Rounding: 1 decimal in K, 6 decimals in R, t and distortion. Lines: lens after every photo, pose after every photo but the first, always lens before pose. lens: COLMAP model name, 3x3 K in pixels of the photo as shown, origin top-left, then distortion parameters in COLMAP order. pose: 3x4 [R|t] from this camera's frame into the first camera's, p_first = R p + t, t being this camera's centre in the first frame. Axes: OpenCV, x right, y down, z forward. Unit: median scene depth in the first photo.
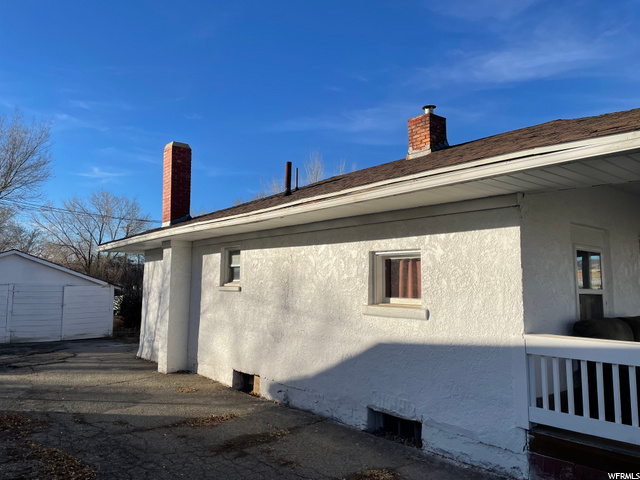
lens RADIAL K [[479.6, 0, 328.9], [0, 479.6, 235.7], [0, 0, 1]] dist [0.089117, -0.122948]
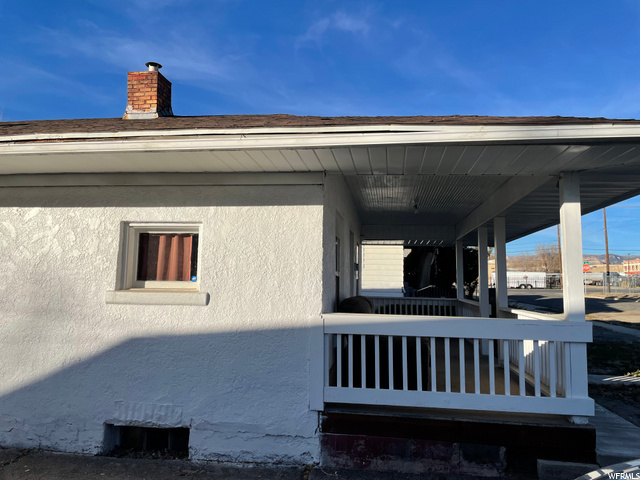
lens RADIAL K [[478.9, 0, 318.8], [0, 478.9, 235.3], [0, 0, 1]] dist [0.098748, -0.119510]
pose [[0.746023, 0.065388, 0.662702, -0.178649], [-0.075867, 0.997034, -0.012971, 0.038013], [-0.661585, -0.040601, 0.748771, 0.189368]]
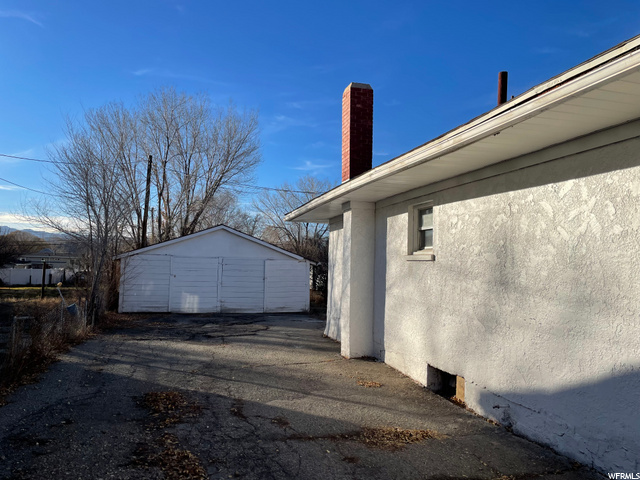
lens RADIAL K [[478.9, 0, 318.8], [0, 478.9, 235.3], [0, 0, 1]] dist [0.098748, -0.119510]
pose [[0.909089, -0.011421, -0.416446, -0.044500], [0.024742, 0.999340, 0.026605, 0.065507], [0.415867, -0.034490, 0.908771, 0.315227]]
